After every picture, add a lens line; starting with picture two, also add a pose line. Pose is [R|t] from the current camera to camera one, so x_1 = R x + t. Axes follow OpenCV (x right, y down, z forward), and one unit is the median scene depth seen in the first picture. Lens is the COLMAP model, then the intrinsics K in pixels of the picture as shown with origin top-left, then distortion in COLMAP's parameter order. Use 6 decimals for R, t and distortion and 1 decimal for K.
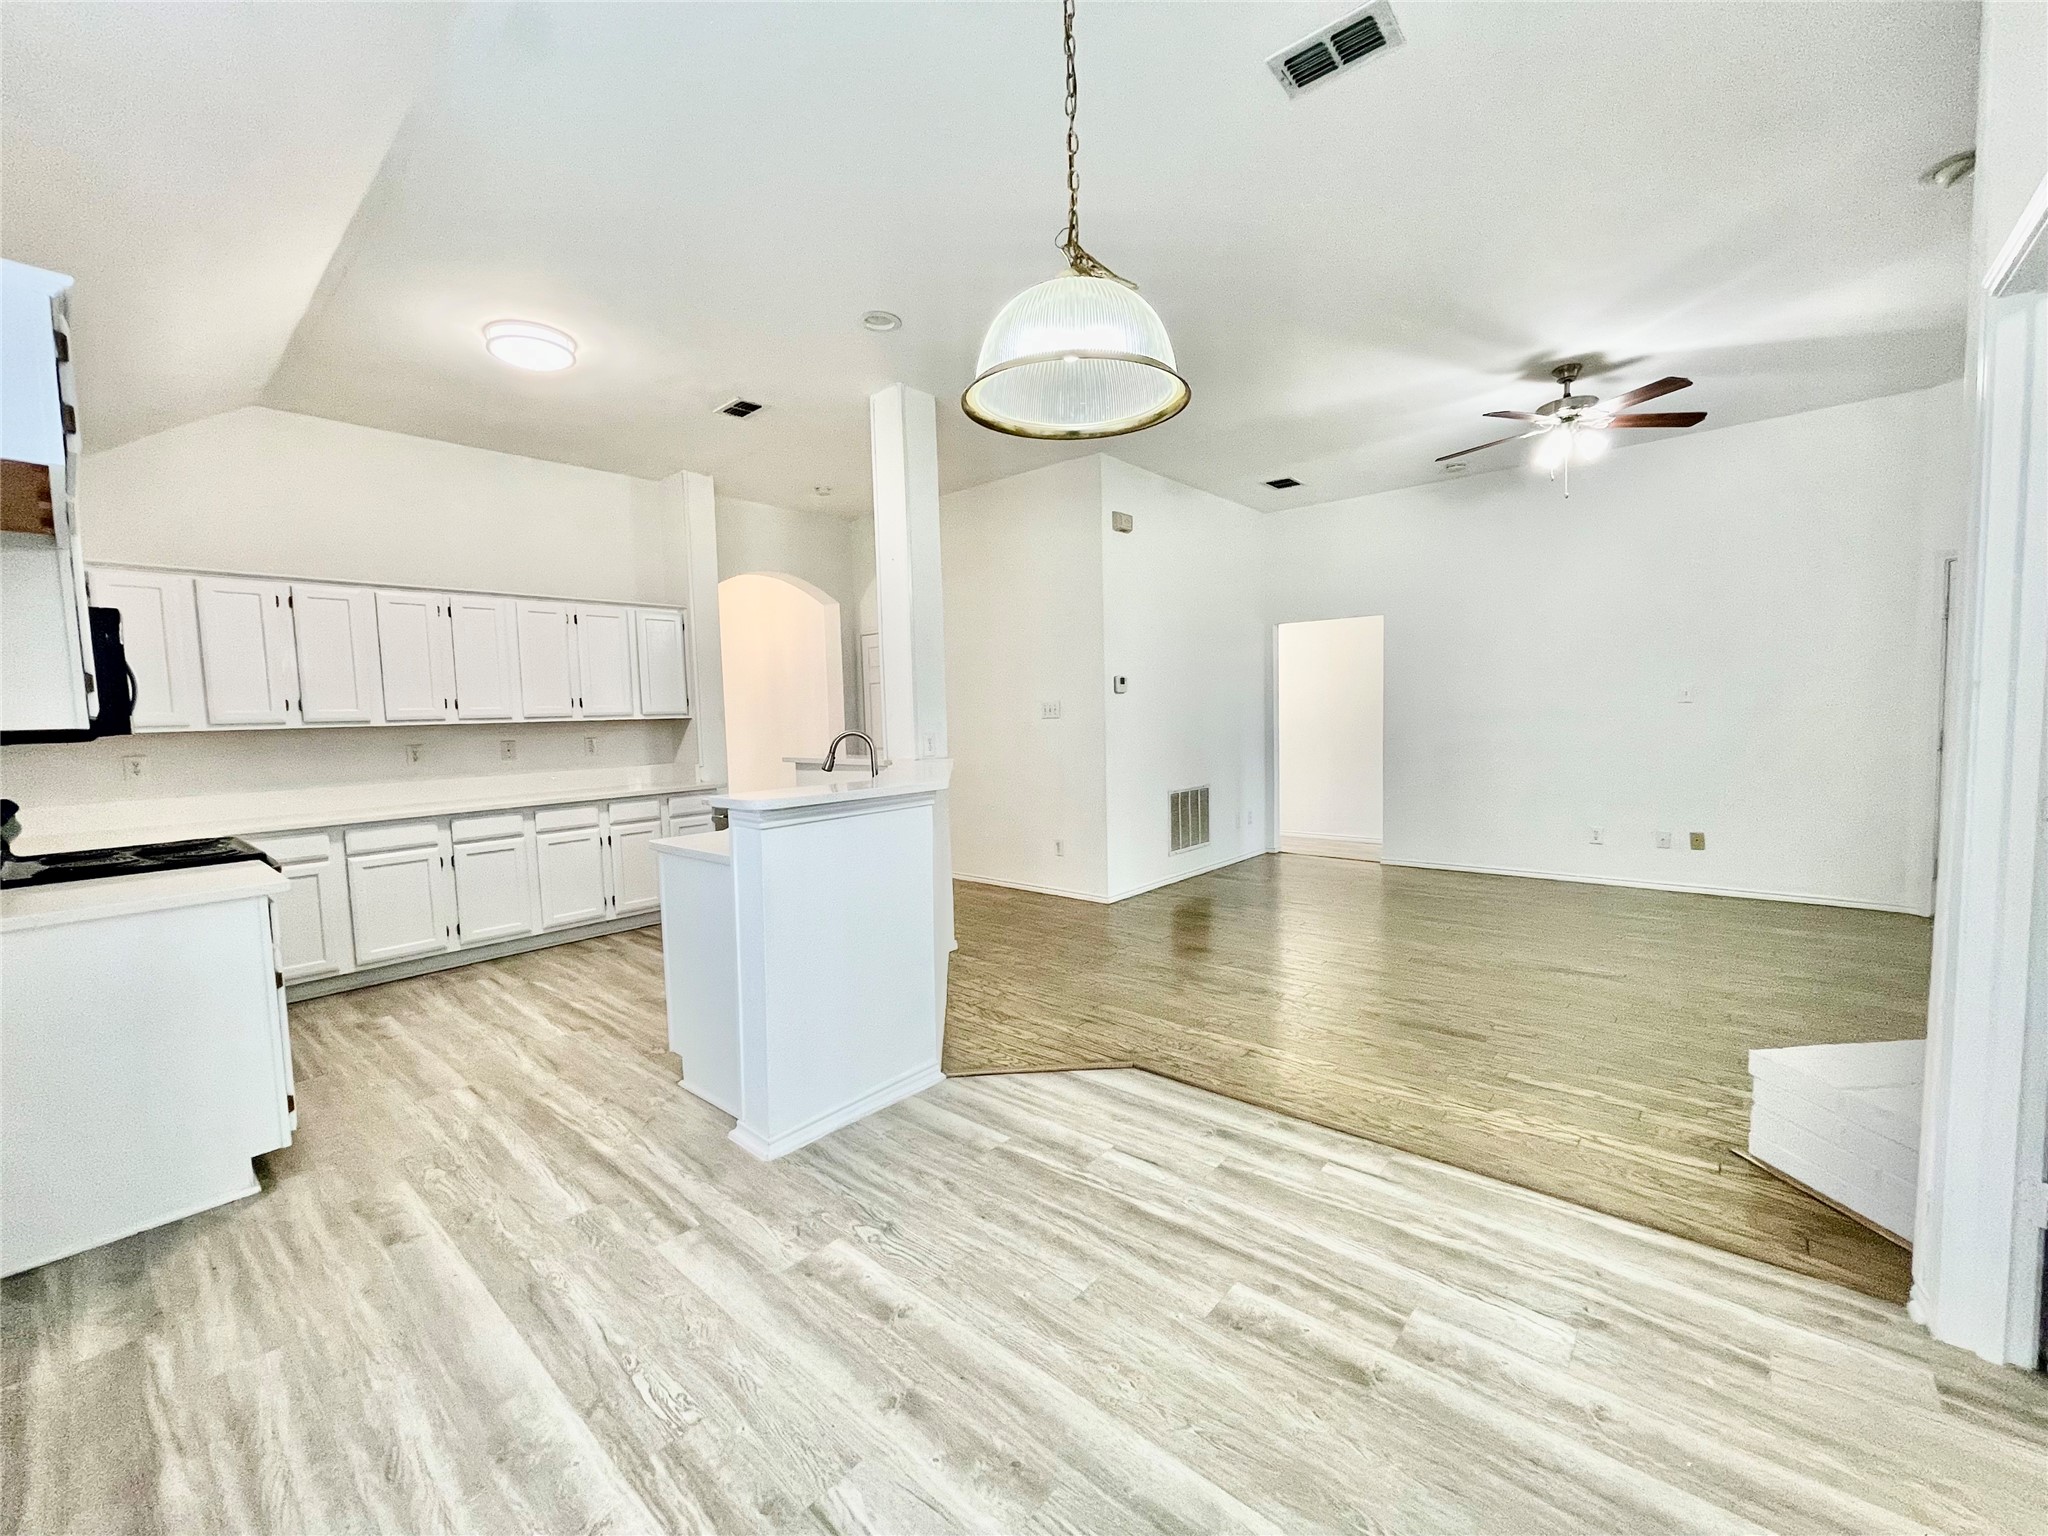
lens RADIAL K [[826.5, 0, 1023.5], [0, 826.5, 772.3], [0, 0, 1]] dist [-0.004548, 0.000222]
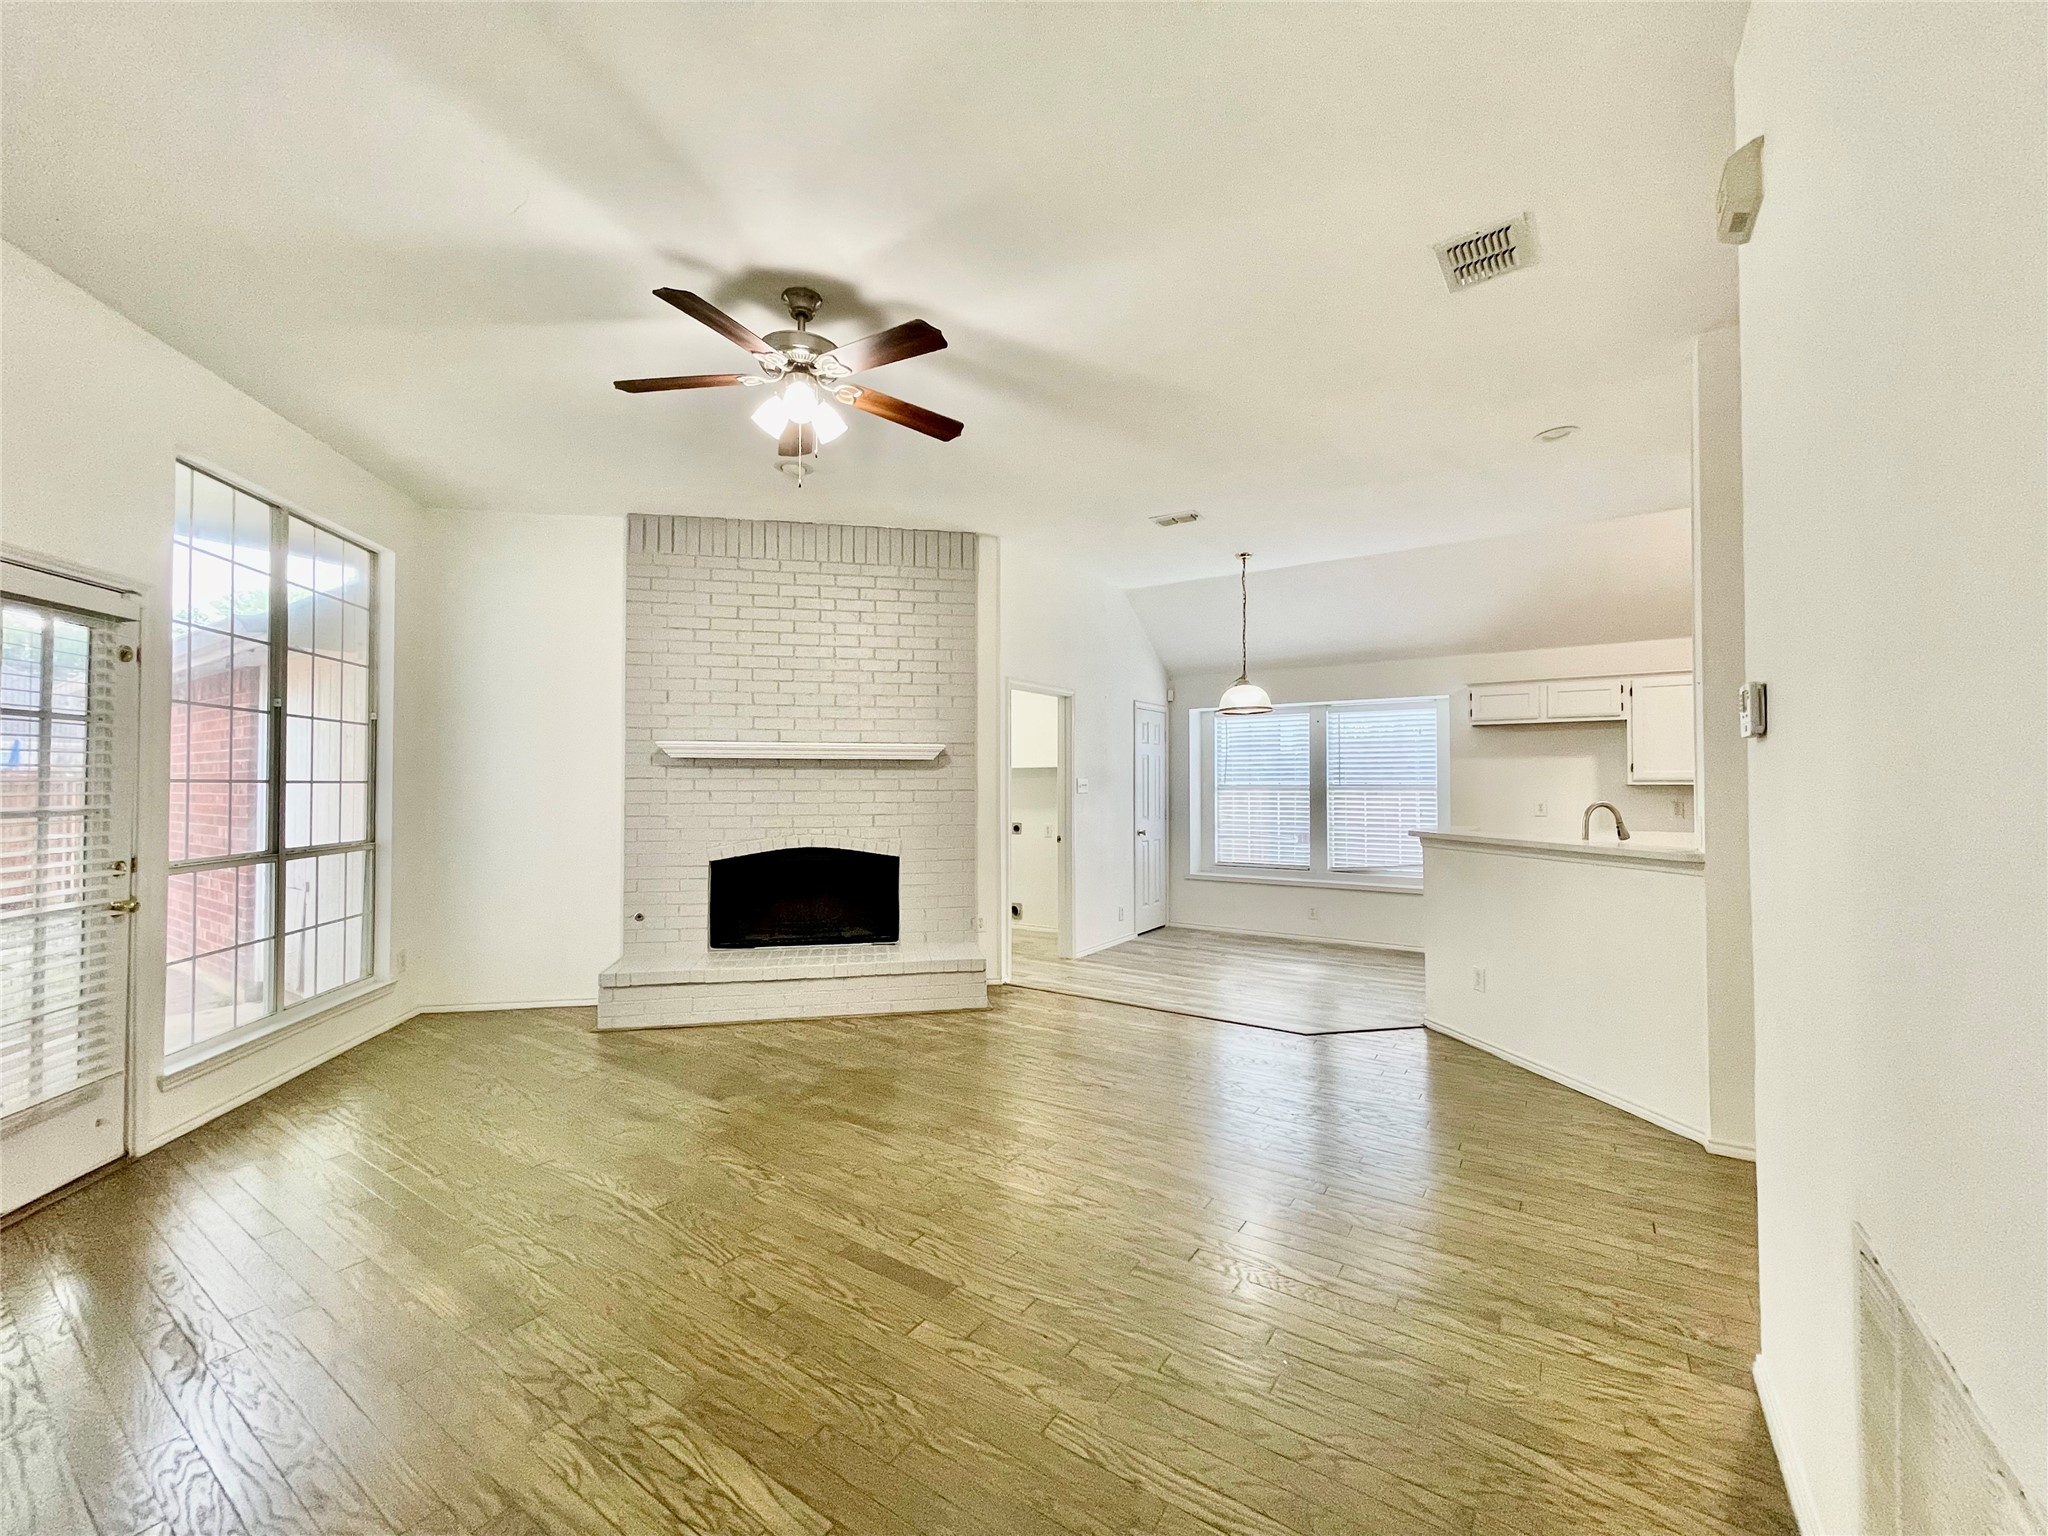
lens RADIAL K [[826.5, 0, 1017.0], [0, 826.5, 773.2], [0, 0, 1]] dist [-0.004548, 0.000222]
pose [[-0.992556, 0.028544, -0.118394, 0.785322], [0.021614, 0.998000, 0.059406, -0.197187], [0.119853, 0.056405, -0.991188, 2.318615]]
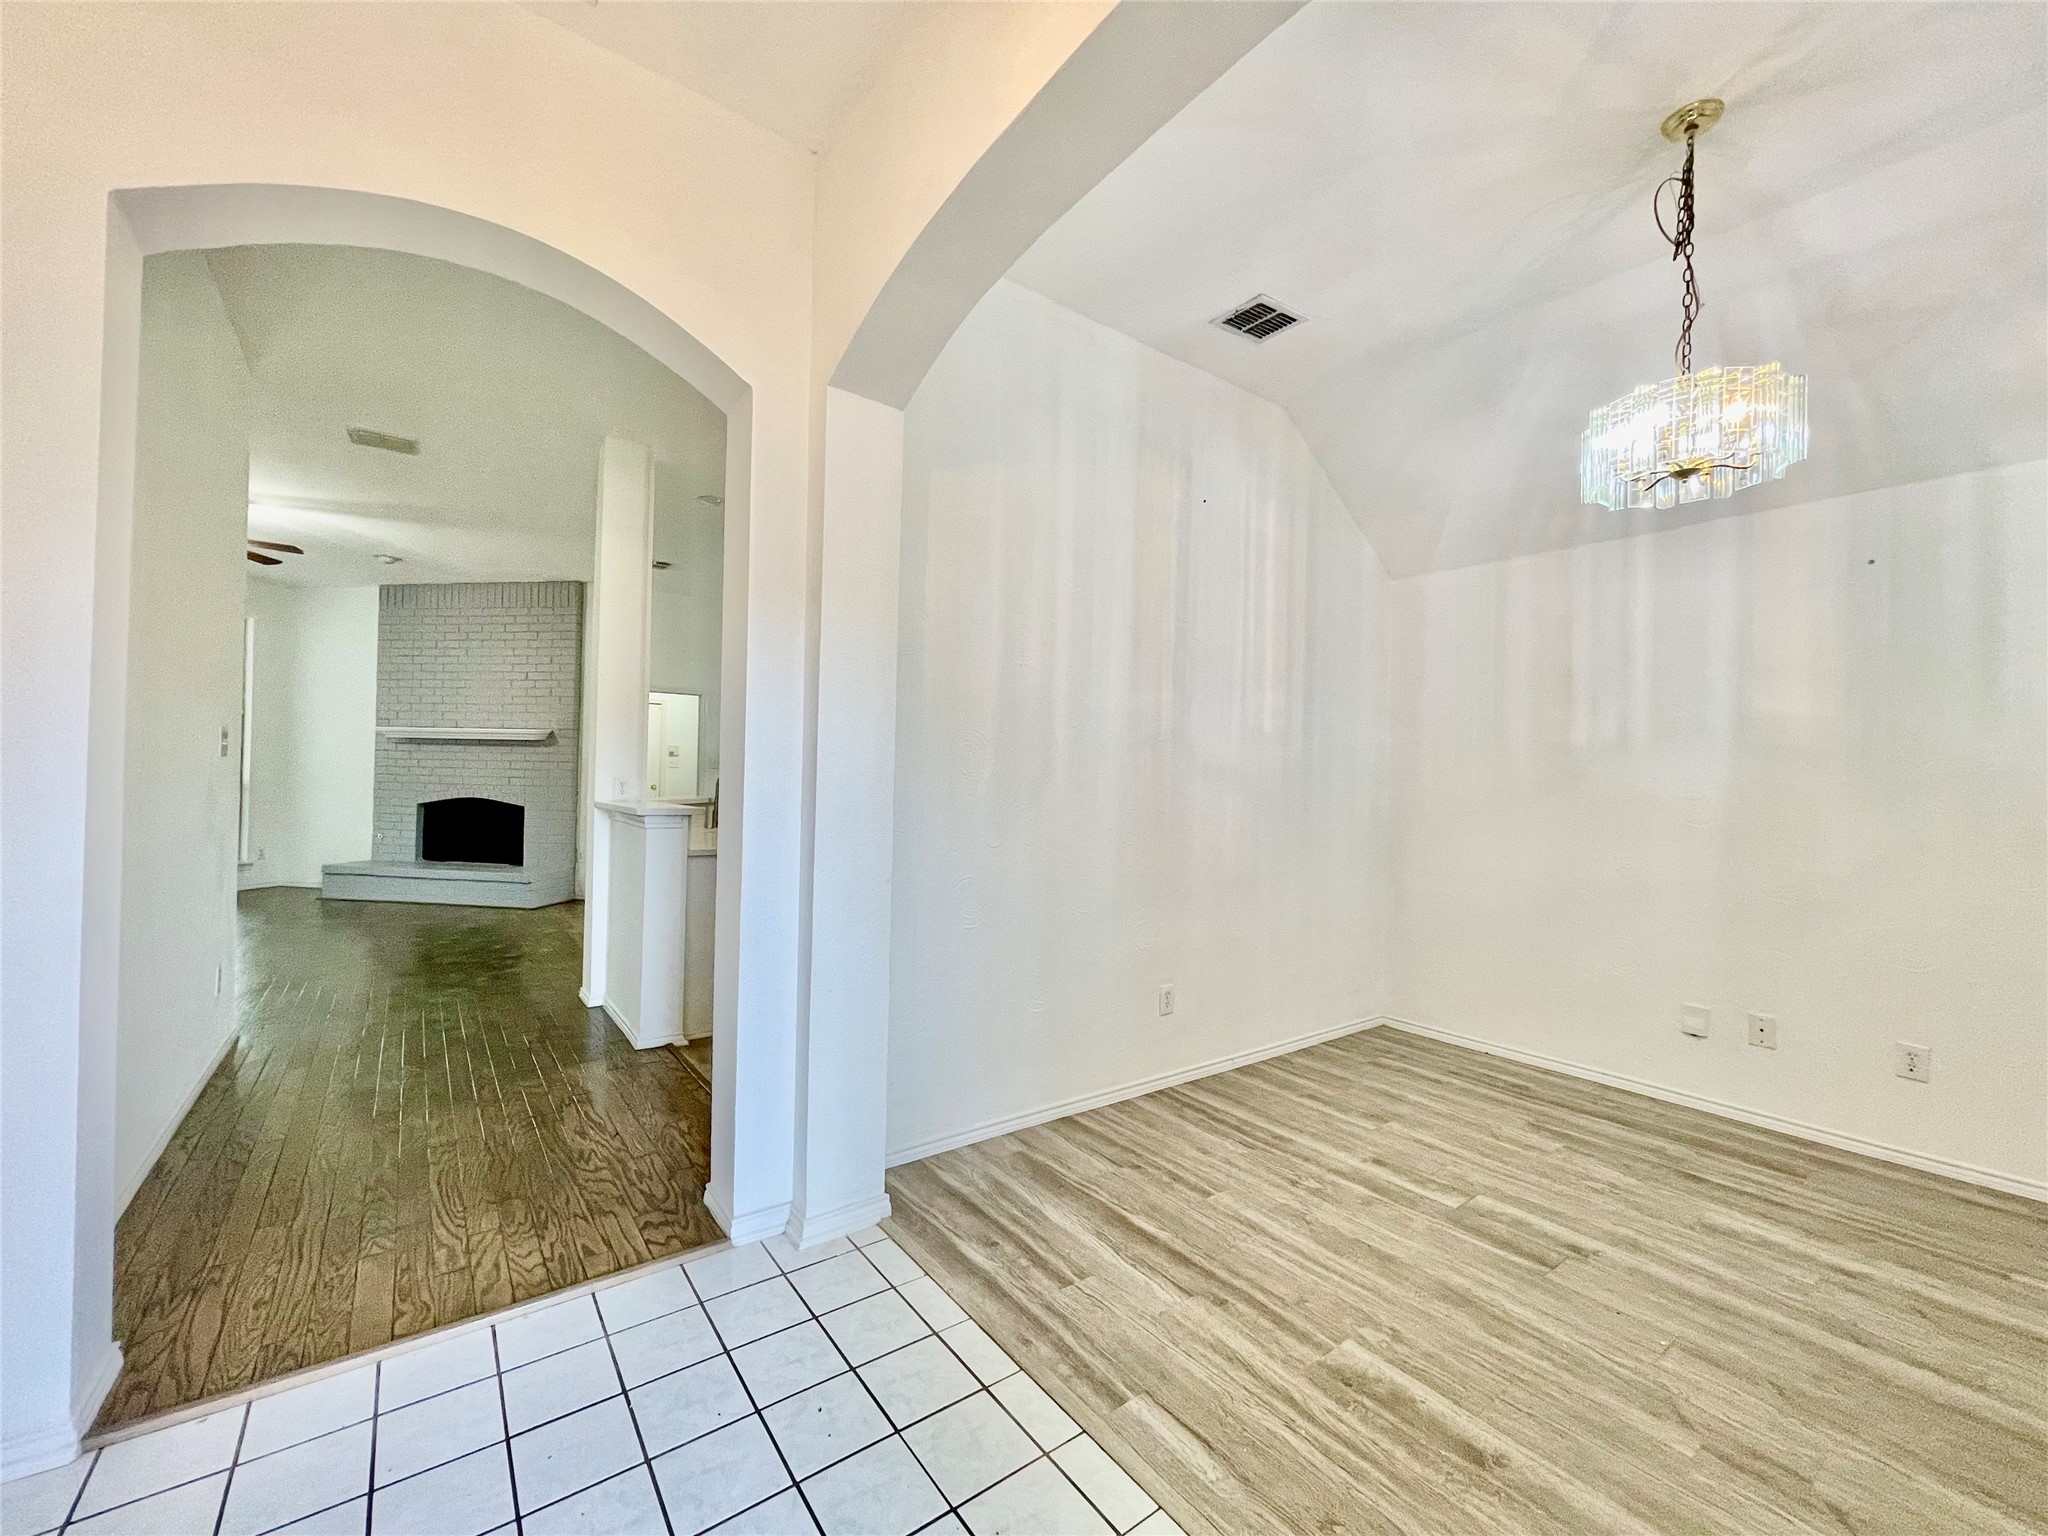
lens RADIAL K [[826.5, 0, 1002.8], [0, 826.5, 761.7], [0, 0, 1]] dist [-0.004548, 0.000222]
pose [[-0.970980, 0.012630, 0.238828, -1.191743], [0.024293, 0.998648, 0.045953, -0.142565], [-0.237925, 0.050422, -0.969974, 2.679307]]
